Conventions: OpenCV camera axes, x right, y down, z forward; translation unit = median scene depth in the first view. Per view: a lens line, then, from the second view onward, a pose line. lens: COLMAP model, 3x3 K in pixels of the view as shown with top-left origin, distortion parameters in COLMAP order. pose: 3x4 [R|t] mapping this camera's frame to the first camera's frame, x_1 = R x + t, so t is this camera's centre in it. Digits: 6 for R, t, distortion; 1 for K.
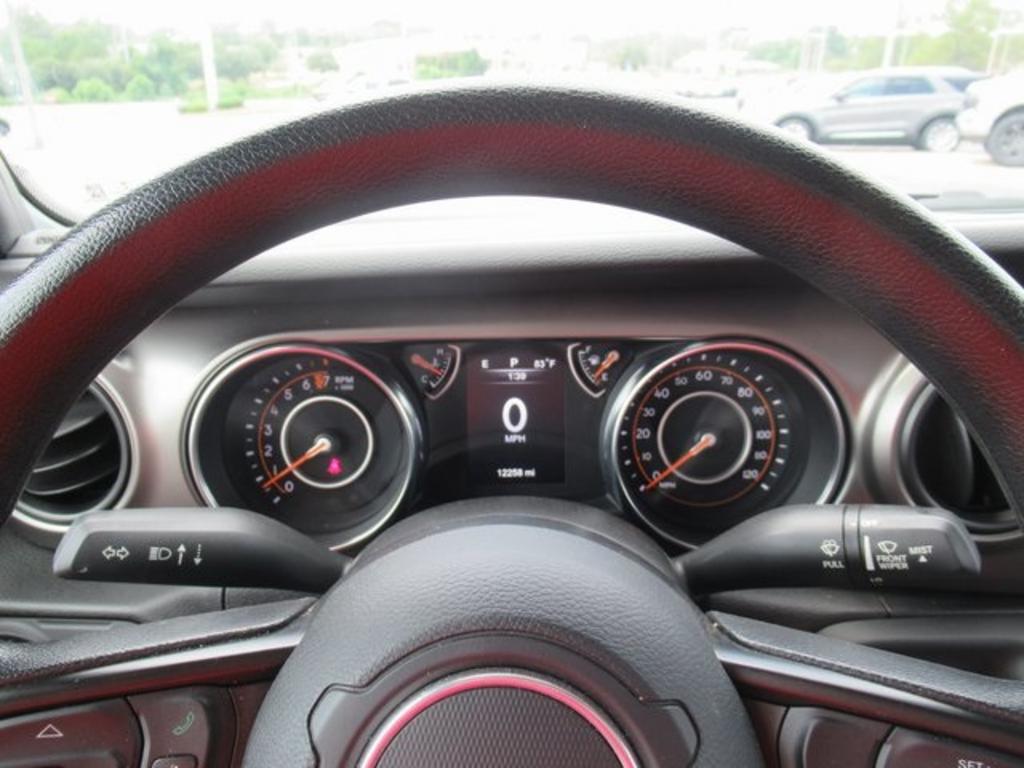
lens RADIAL K [[762.5, 0, 513.7], [0, 762.5, 386.5], [0, 0, 1]] dist [-0.002665, -0.000752]
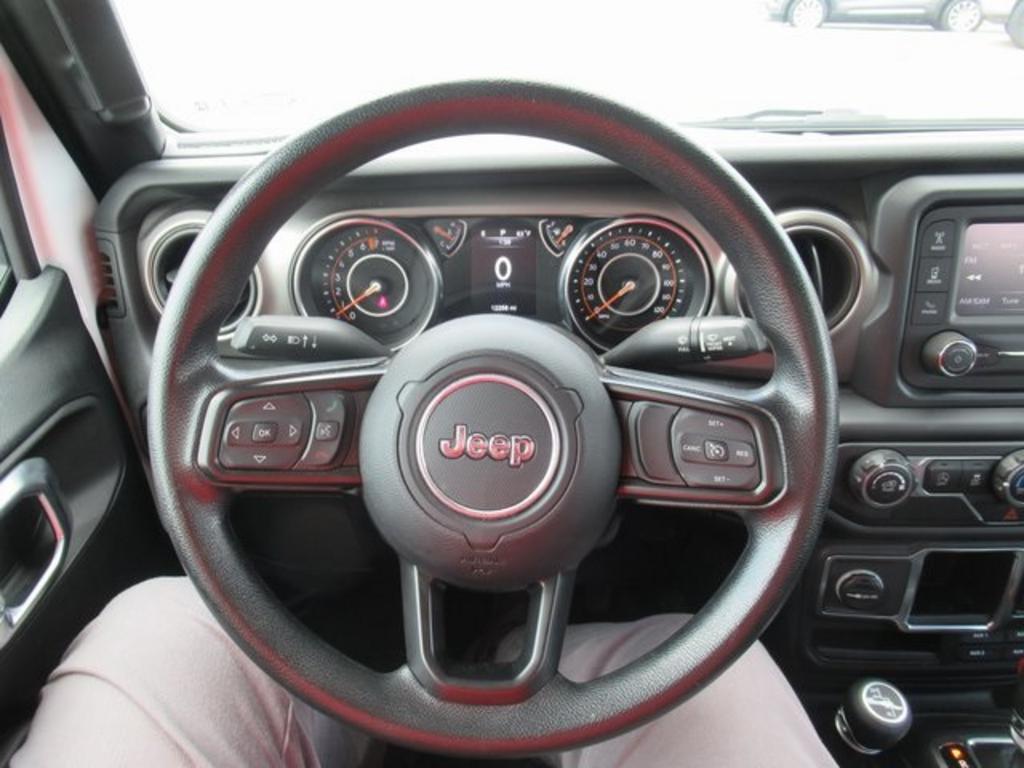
lens RADIAL K [[762.5, 0, 513.9], [0, 762.5, 392.1], [0, 0, 1]] dist [-0.002665, -0.000752]
pose [[0.999953, 0.009706, 0.000494, 0.027511], [-0.009668, 0.988418, 0.151450, 0.057390], [0.000981, -0.151448, 0.988465, -0.585741]]
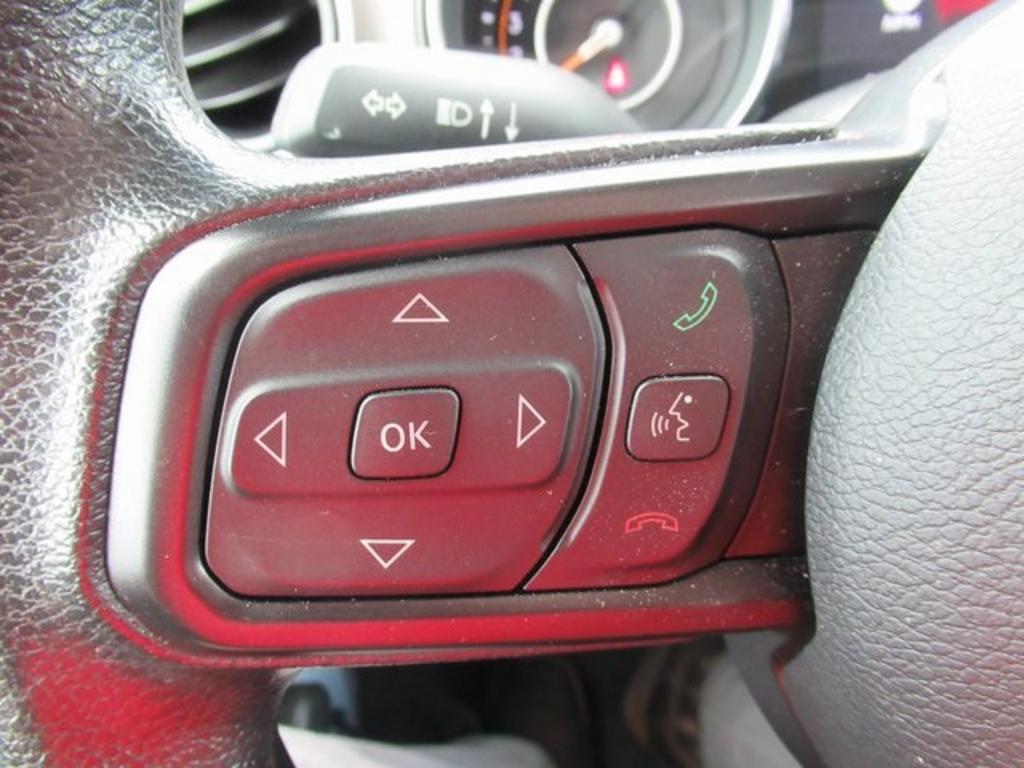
lens RADIAL K [[762.5, 0, 513.8], [0, 762.5, 382.7], [0, 0, 1]] dist [-0.002665, -0.000752]
pose [[0.994841, 0.000710, -0.101440, -0.294709], [0.024841, 0.967824, 0.250399, 0.222141], [0.098354, -0.251627, 0.962814, 0.331339]]
